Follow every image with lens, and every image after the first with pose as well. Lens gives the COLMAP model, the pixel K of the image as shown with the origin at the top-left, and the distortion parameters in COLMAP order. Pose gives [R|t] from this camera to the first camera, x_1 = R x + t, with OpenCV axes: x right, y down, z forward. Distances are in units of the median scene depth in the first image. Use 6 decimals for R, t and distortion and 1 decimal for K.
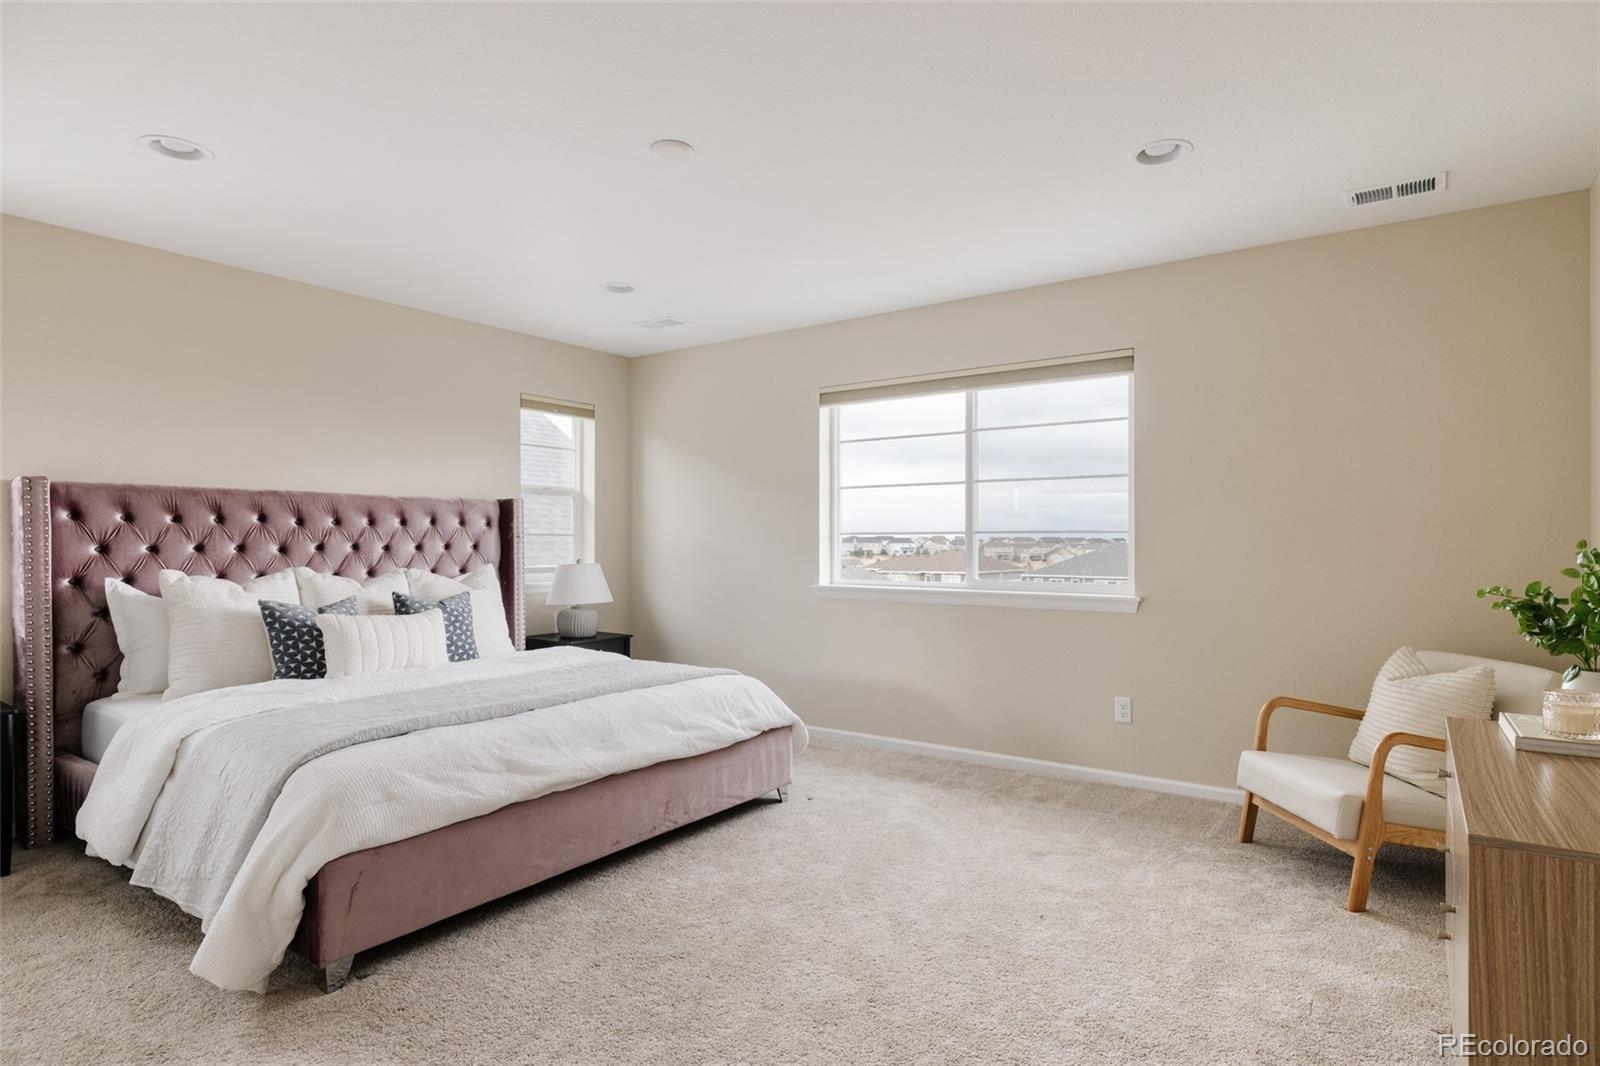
lens RADIAL K [[870.7, 0, 797.5], [0, 870.7, 544.9], [0, 0, 1]] dist [0.002018, 0.000259]
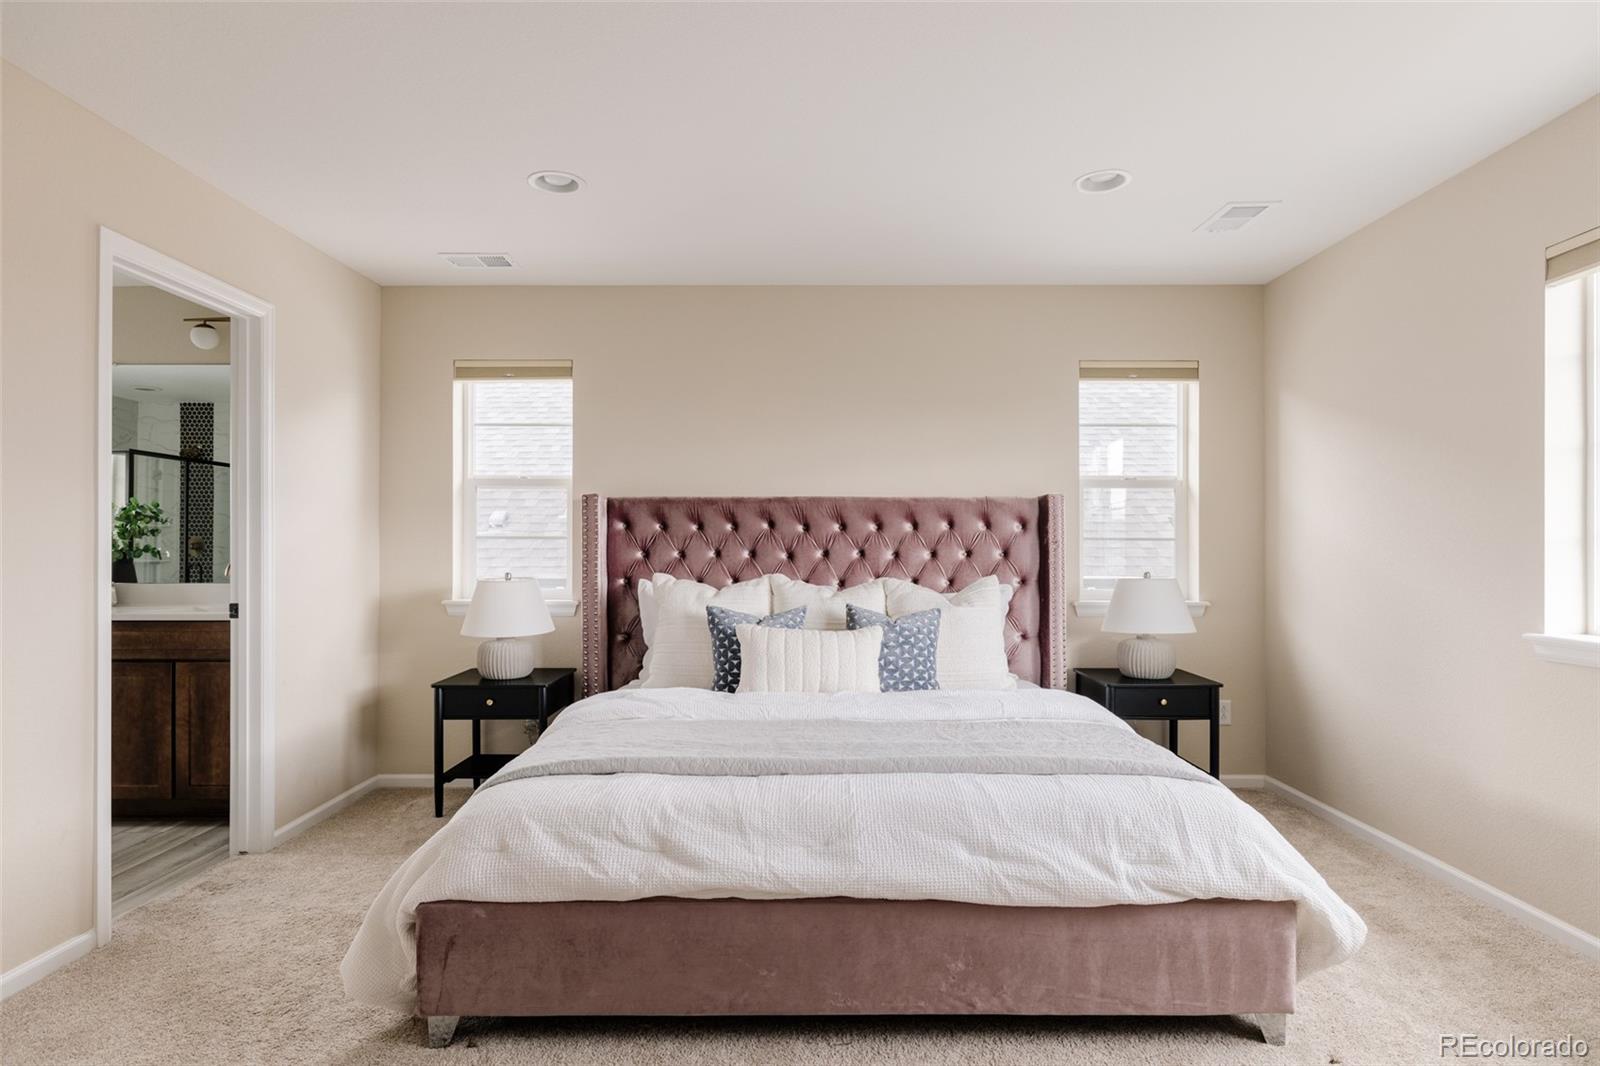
lens RADIAL K [[870.7, 0, 797.5], [0, 870.7, 544.9], [0, 0, 1]] dist [0.002018, 0.000259]
pose [[0.582903, -0.000919, -0.812541, 0.242199], [-0.004142, 0.999983, -0.004103, -0.003104], [0.812531, 0.005757, 0.582889, 0.450361]]
